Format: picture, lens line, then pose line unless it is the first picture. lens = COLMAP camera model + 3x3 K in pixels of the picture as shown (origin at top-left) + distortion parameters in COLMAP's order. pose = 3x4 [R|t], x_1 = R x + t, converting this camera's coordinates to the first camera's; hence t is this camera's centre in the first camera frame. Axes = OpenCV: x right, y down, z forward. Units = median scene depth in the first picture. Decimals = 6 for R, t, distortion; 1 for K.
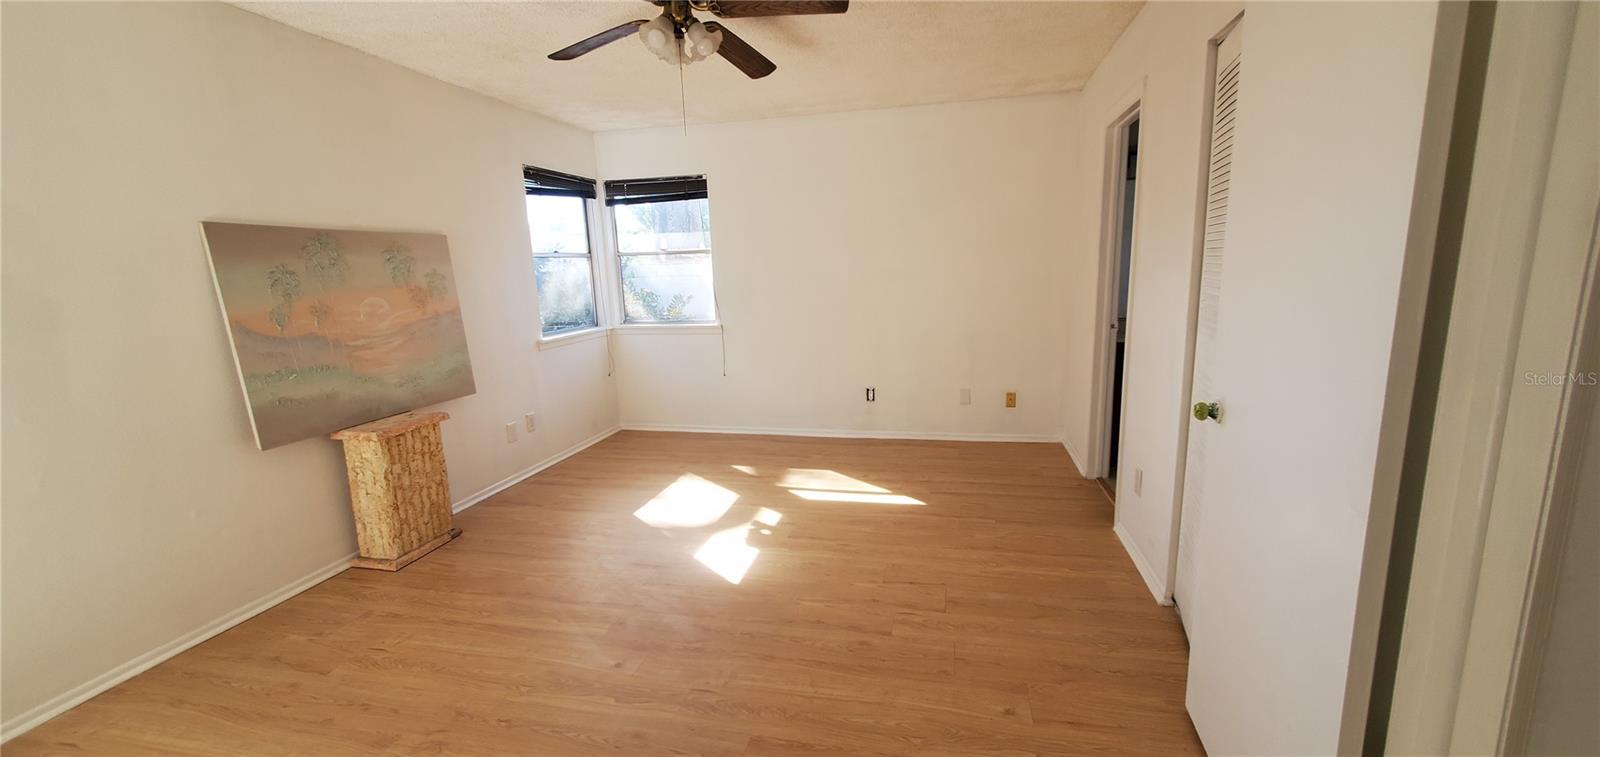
lens RADIAL K [[631.9, 0, 799.9], [0, 631.9, 382.5], [0, 0, 1]] dist [0.001214, -0.000149]
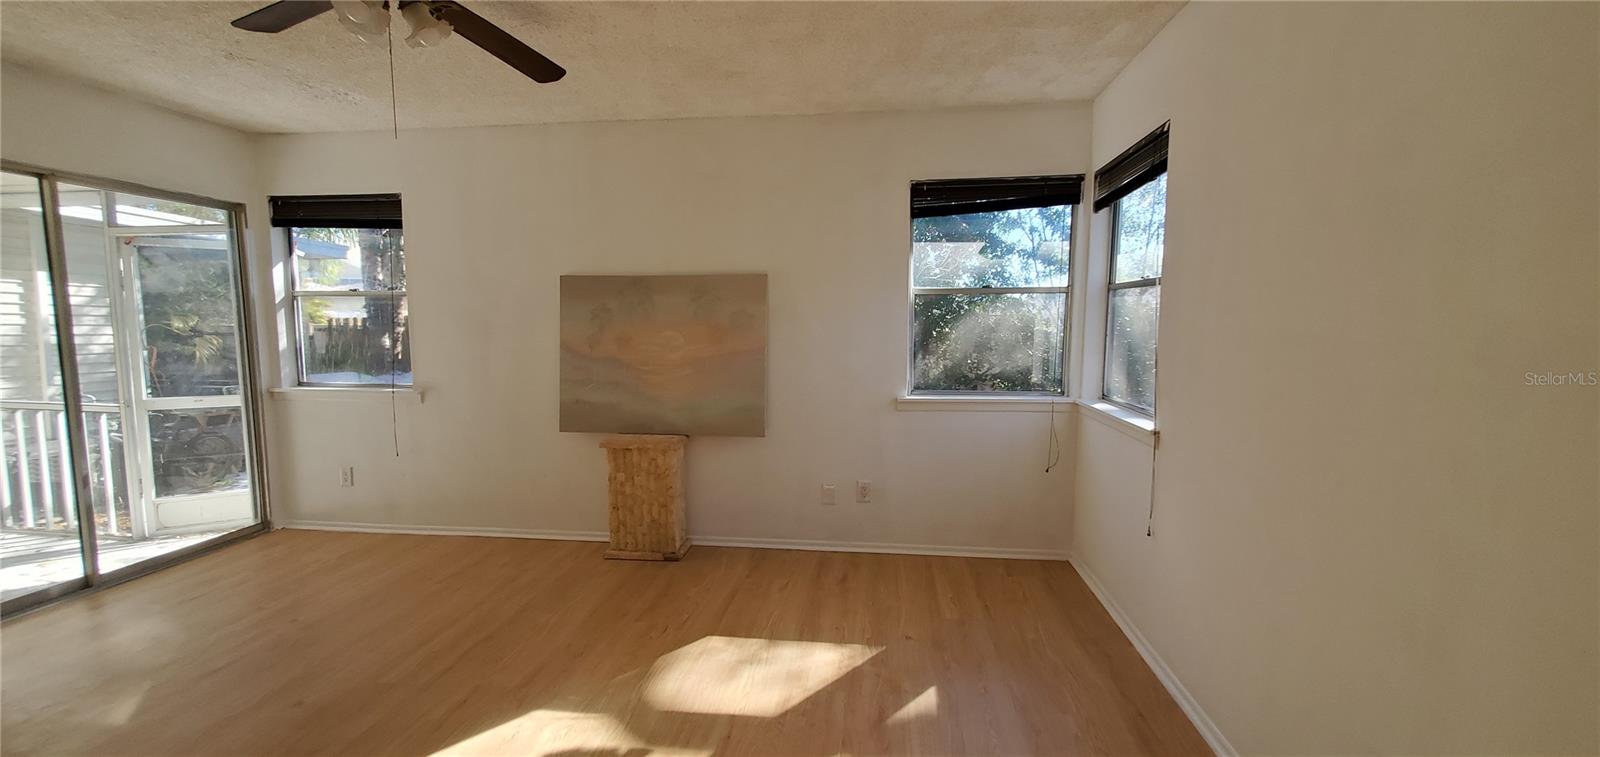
lens RADIAL K [[631.9, 0, 804.1], [0, 631.9, 384.2], [0, 0, 1]] dist [0.001214, -0.000149]
pose [[0.115728, 0.132056, -0.984463, 0.489835], [-0.181433, 0.977259, 0.109762, -0.203562], [0.976570, 0.165911, 0.137055, 1.050830]]
